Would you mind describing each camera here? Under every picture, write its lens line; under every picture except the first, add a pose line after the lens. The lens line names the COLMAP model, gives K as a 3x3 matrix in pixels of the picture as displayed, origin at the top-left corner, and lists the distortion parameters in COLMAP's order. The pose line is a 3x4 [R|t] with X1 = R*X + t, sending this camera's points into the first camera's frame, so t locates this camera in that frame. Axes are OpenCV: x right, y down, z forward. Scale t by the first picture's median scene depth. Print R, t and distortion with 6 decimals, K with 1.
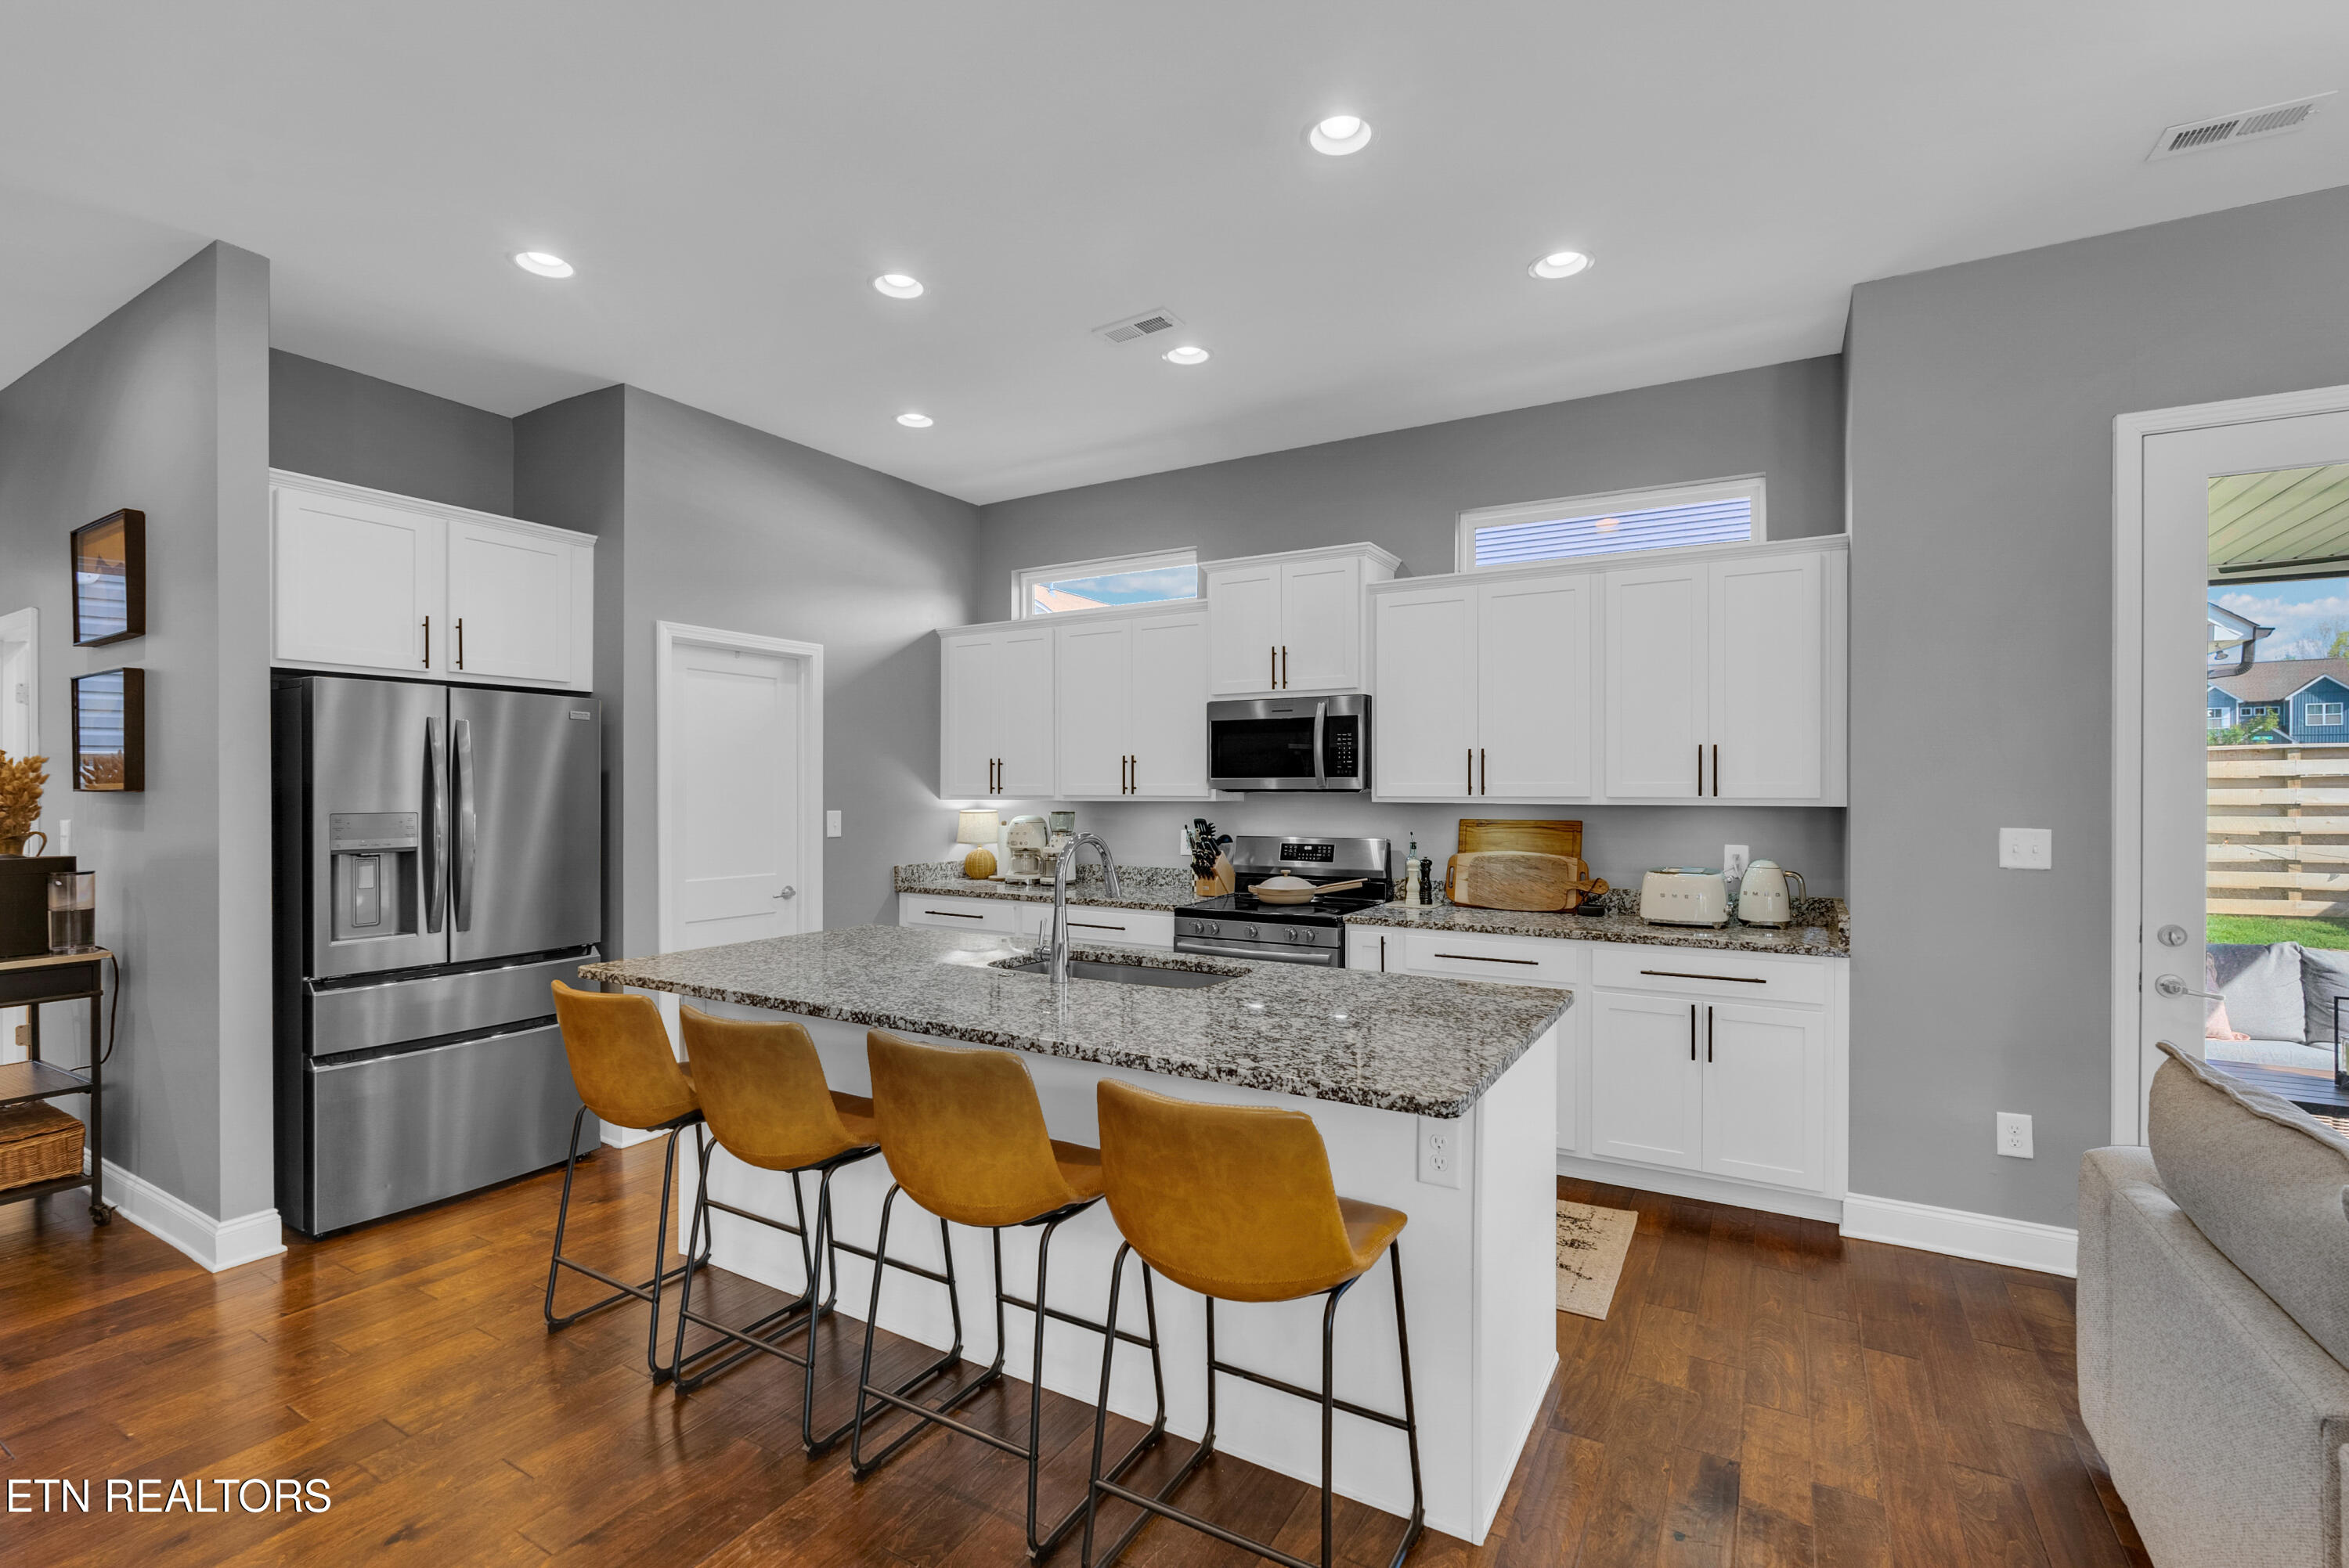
lens RADIAL K [[1030.4, 0, 1186.3], [0, 1030.4, 783.9], [0, 0, 1]] dist [0.000720, -0.000087]
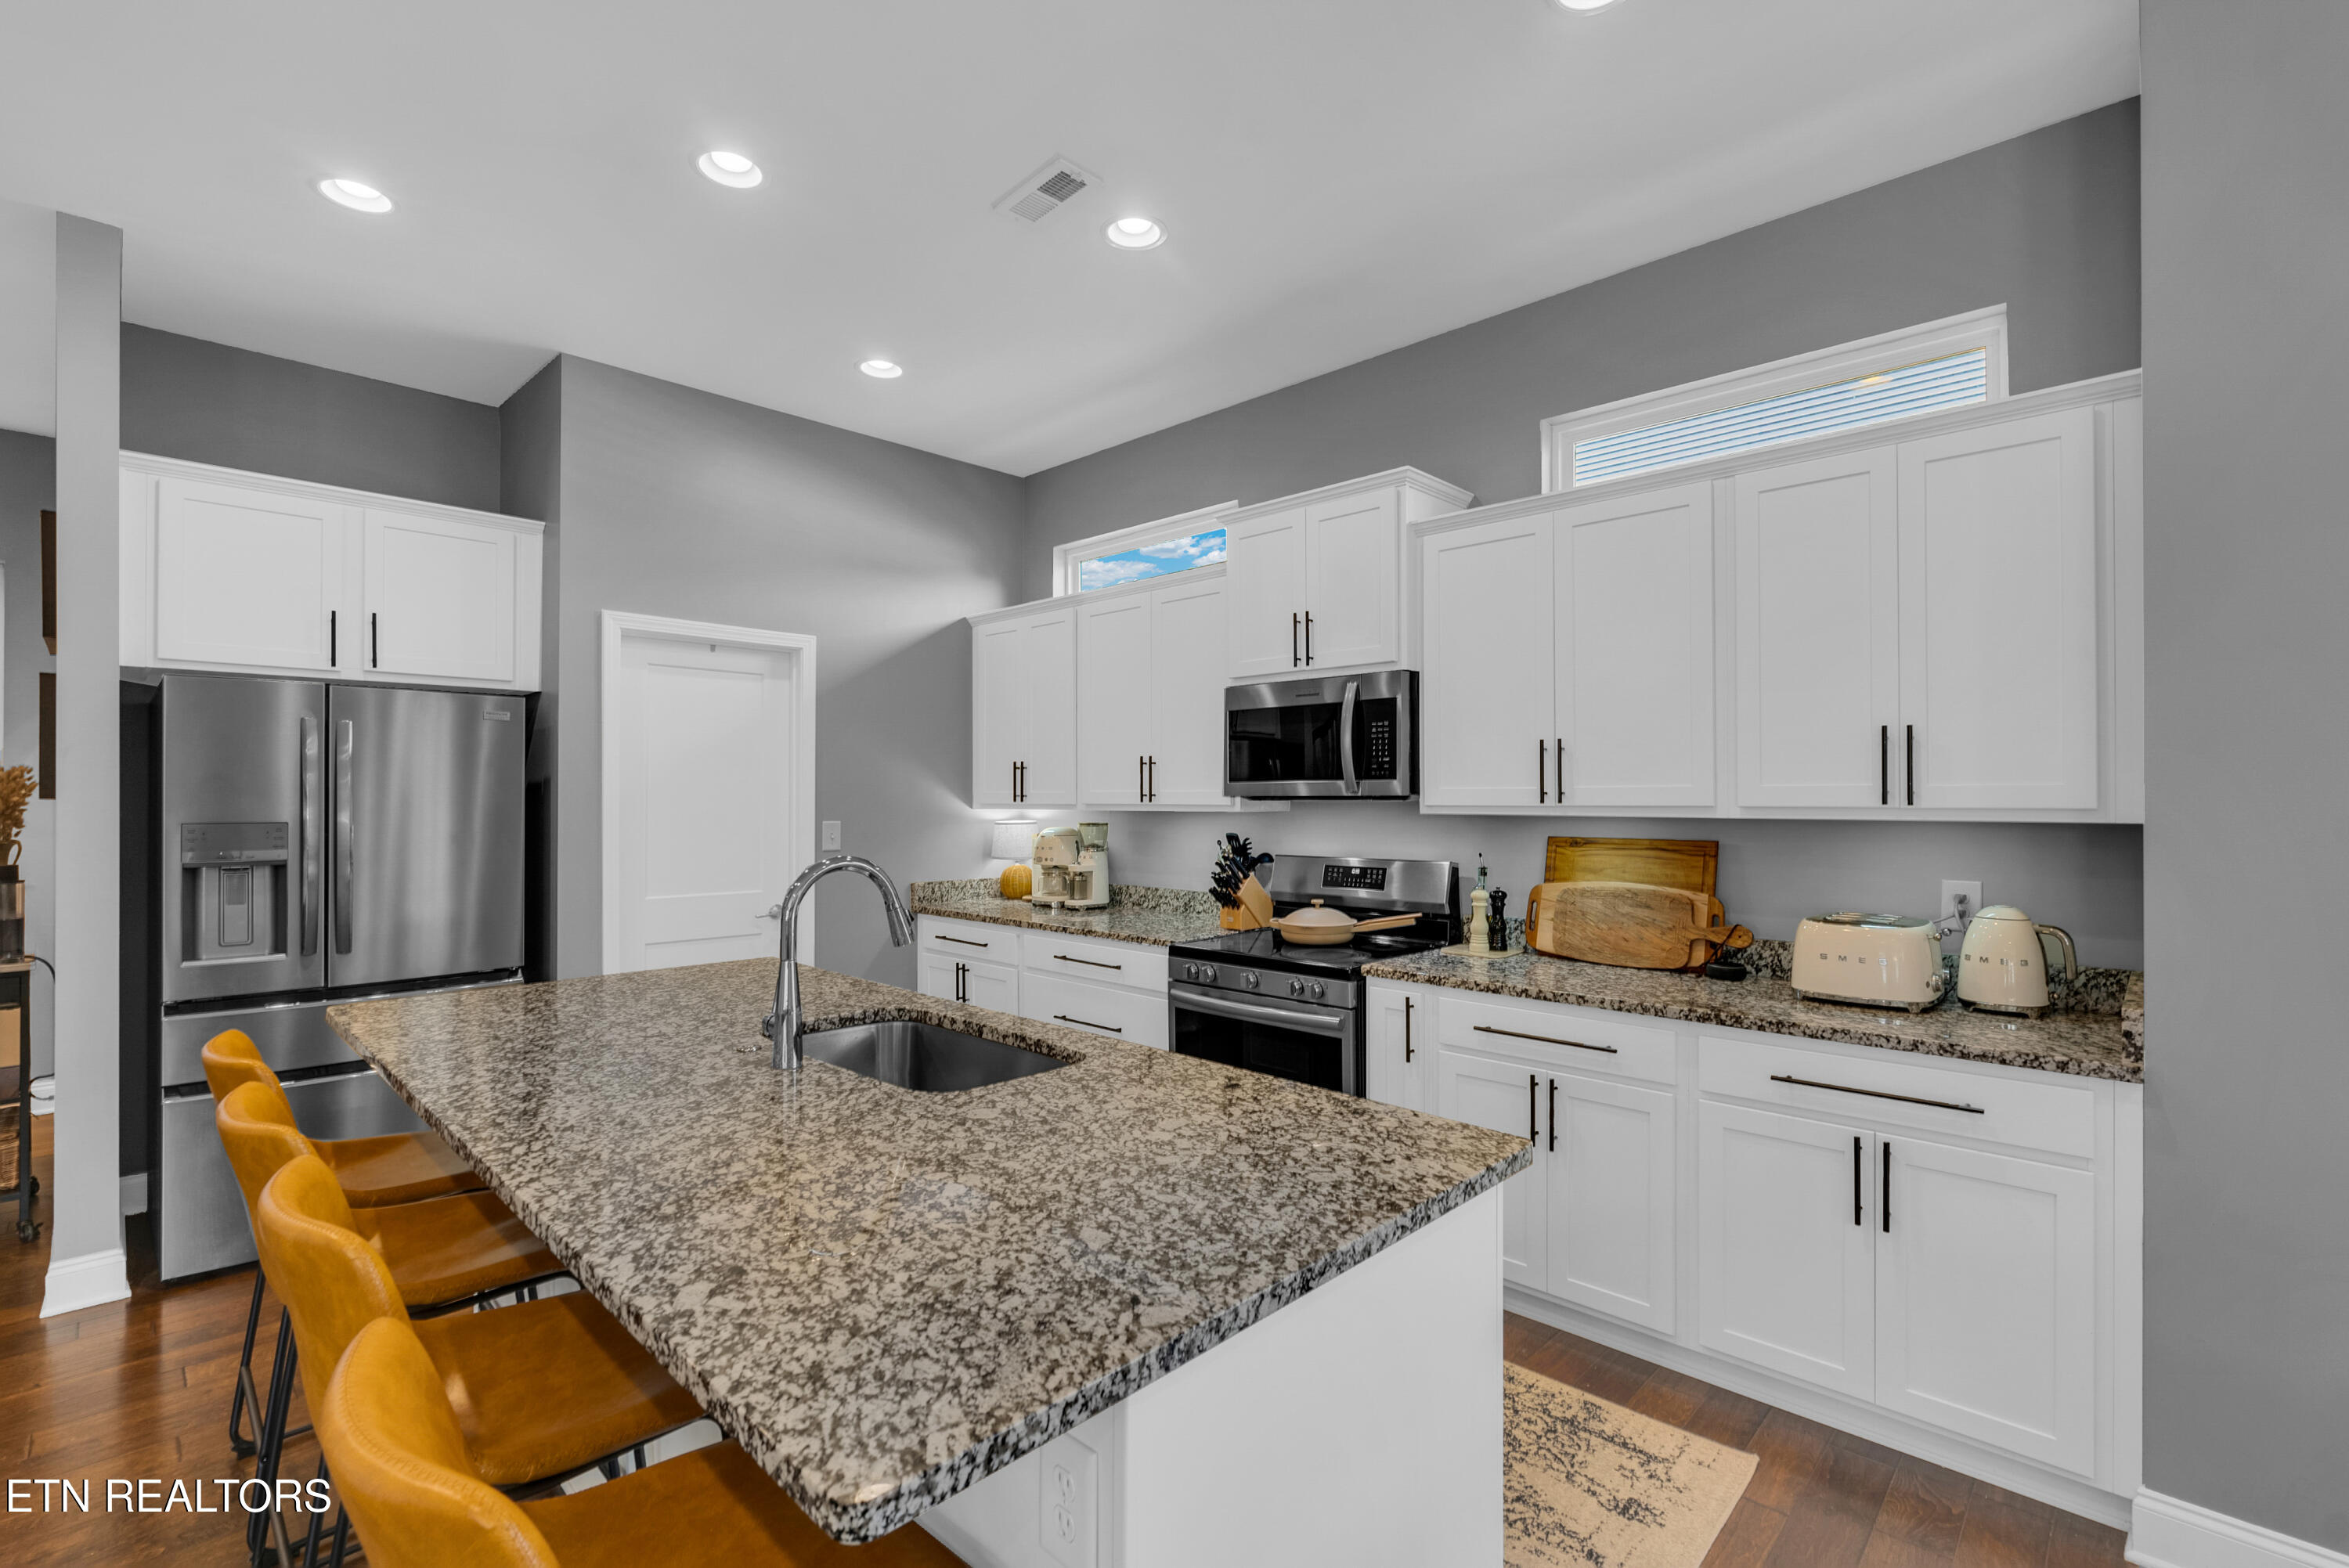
lens RADIAL K [[1030.4, 0, 1183.3], [0, 1030.4, 792.0], [0, 0, 1]] dist [0.000720, -0.000087]
pose [[0.973087, -0.002029, -0.230431, 0.202117], [0.001585, 0.999997, -0.002110, 0.003895], [0.230434, 0.001688, 0.973086, 0.249181]]
